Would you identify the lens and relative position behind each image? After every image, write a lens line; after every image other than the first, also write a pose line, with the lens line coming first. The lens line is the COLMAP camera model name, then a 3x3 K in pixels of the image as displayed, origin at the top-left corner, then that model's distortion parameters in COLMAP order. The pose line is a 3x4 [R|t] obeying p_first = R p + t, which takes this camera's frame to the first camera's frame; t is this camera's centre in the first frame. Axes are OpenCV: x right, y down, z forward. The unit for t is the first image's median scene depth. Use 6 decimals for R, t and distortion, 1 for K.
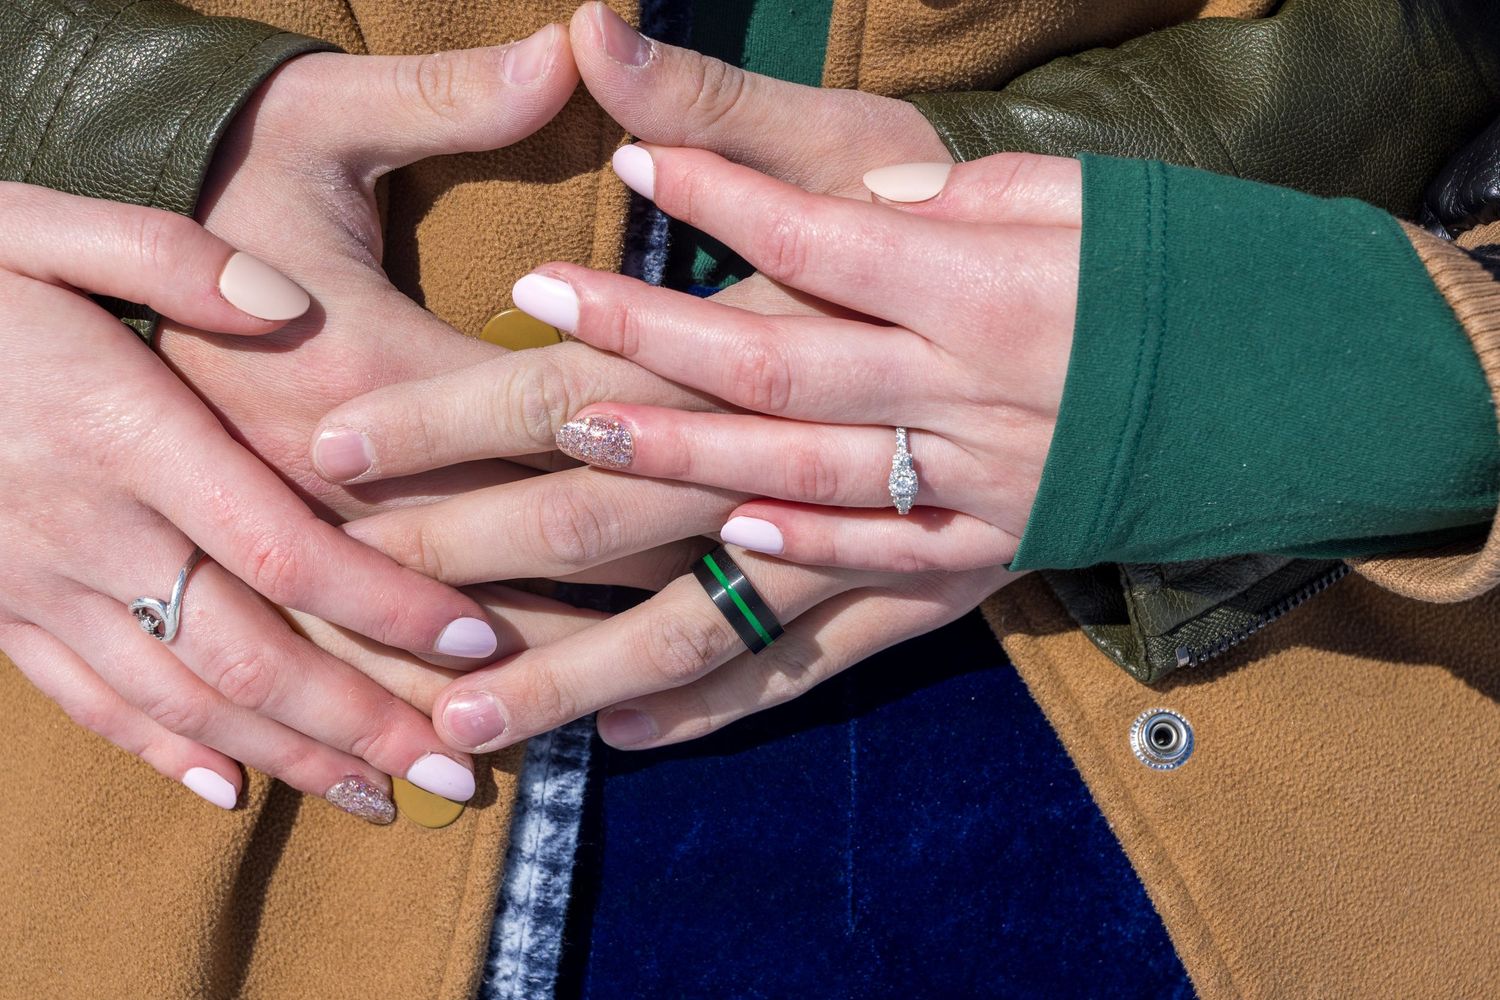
lens RADIAL K [[2668.7, 0, 750.0], [0, 2668.7, 500.0], [0, 0, 1]] dist [0.019991, 0.050895]
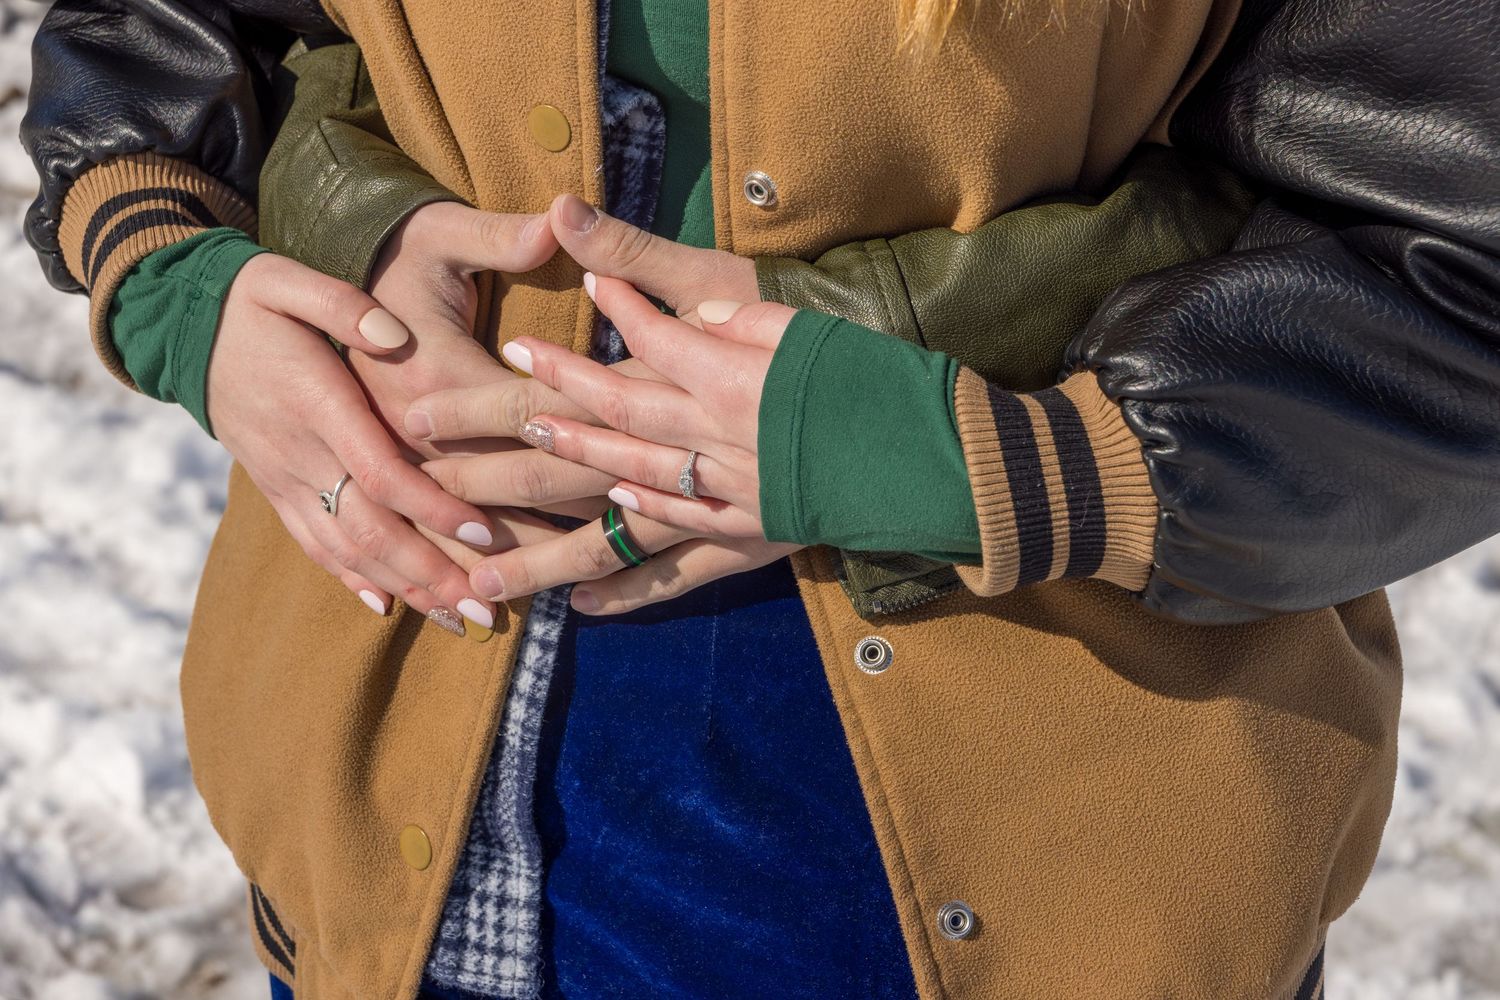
lens RADIAL K [[2668.7, 0, 750.0], [0, 2668.7, 500.0], [0, 0, 1]] dist [0.019991, 0.050895]
pose [[0.935323, 0.134871, -0.327080, 0.629999], [-0.124369, 0.990824, 0.052918, -0.086892], [0.331216, -0.008817, 0.943514, -0.609976]]
